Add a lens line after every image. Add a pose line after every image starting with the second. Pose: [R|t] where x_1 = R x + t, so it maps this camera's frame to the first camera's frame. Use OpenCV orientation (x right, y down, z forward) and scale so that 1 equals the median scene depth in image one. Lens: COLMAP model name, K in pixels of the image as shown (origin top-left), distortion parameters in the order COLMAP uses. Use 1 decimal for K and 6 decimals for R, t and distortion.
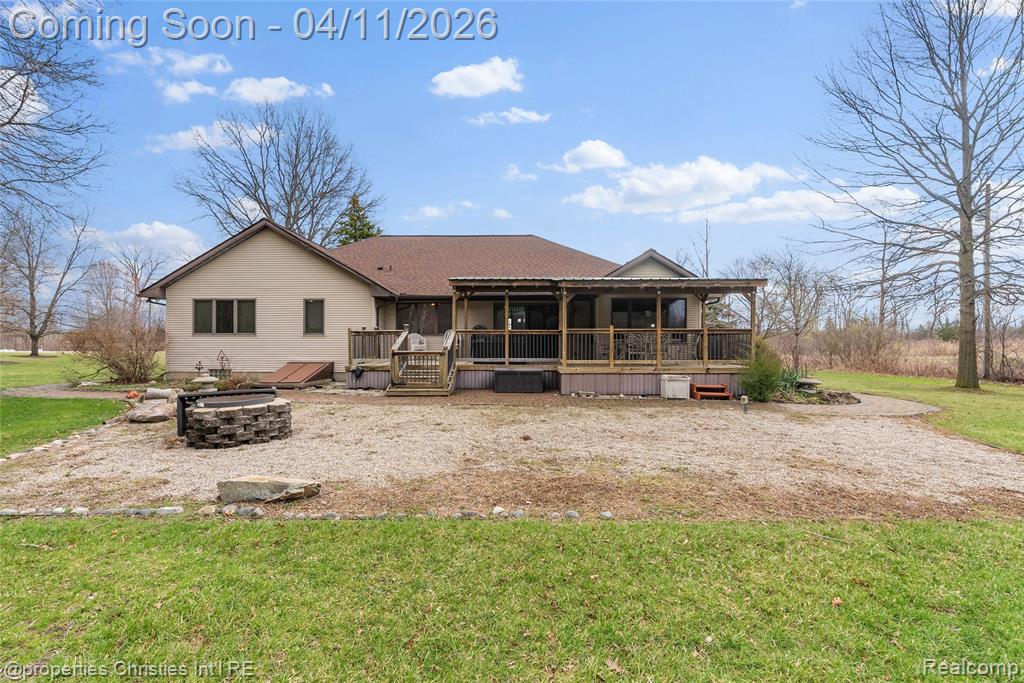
lens RADIAL K [[470.5, 0, 512.0], [0, 470.5, 341.5], [0, 0, 1]] dist [-0.011897, -0.000240]
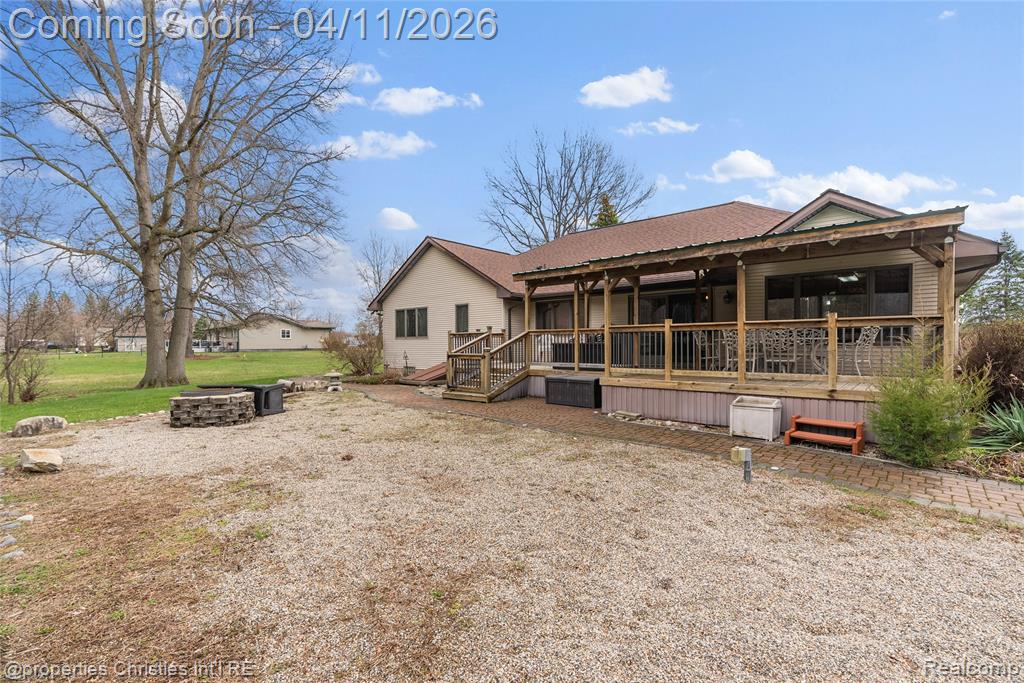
lens RADIAL K [[470.5, 0, 512.0], [0, 470.5, 341.5], [0, 0, 1]] dist [-0.011897, -0.000240]
pose [[0.750924, -0.007440, -0.660346, 0.443505], [0.006347, 0.999972, -0.004048, 0.000666], [0.660358, -0.001152, 0.750950, 0.308749]]
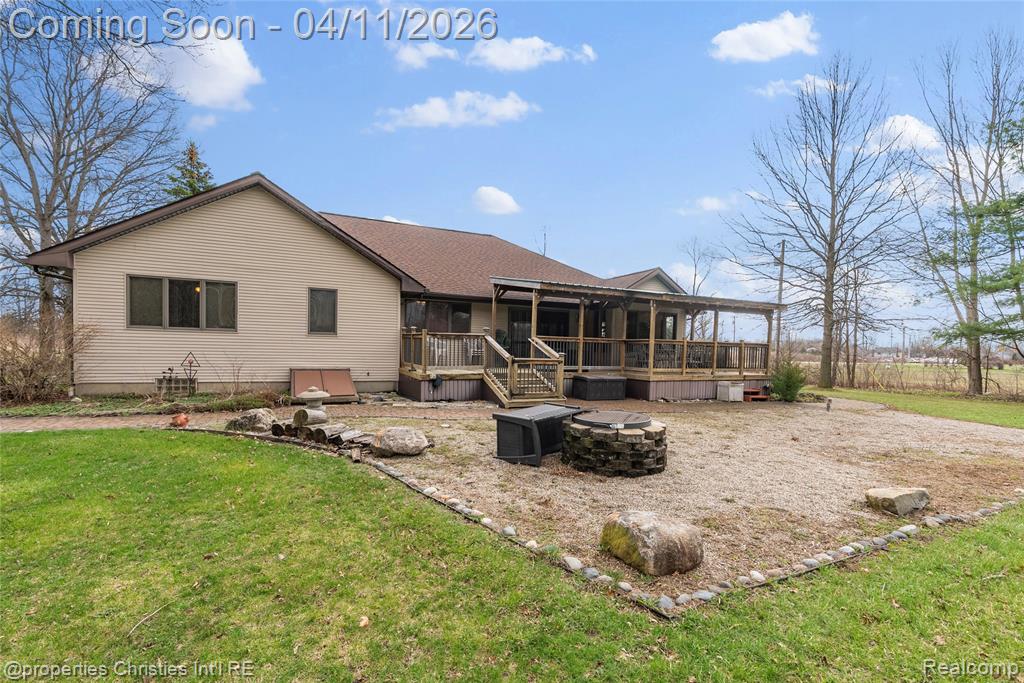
lens RADIAL K [[474.6, 0, 529.7], [0, 474.6, 341.8], [0, 0, 1]] dist [-0.001706, -0.000181]
pose [[0.886992, 0.025373, 0.461086, -0.565867], [-0.026531, 0.999640, -0.003972, -0.008528], [-0.461021, -0.008710, 0.887346, 0.158753]]
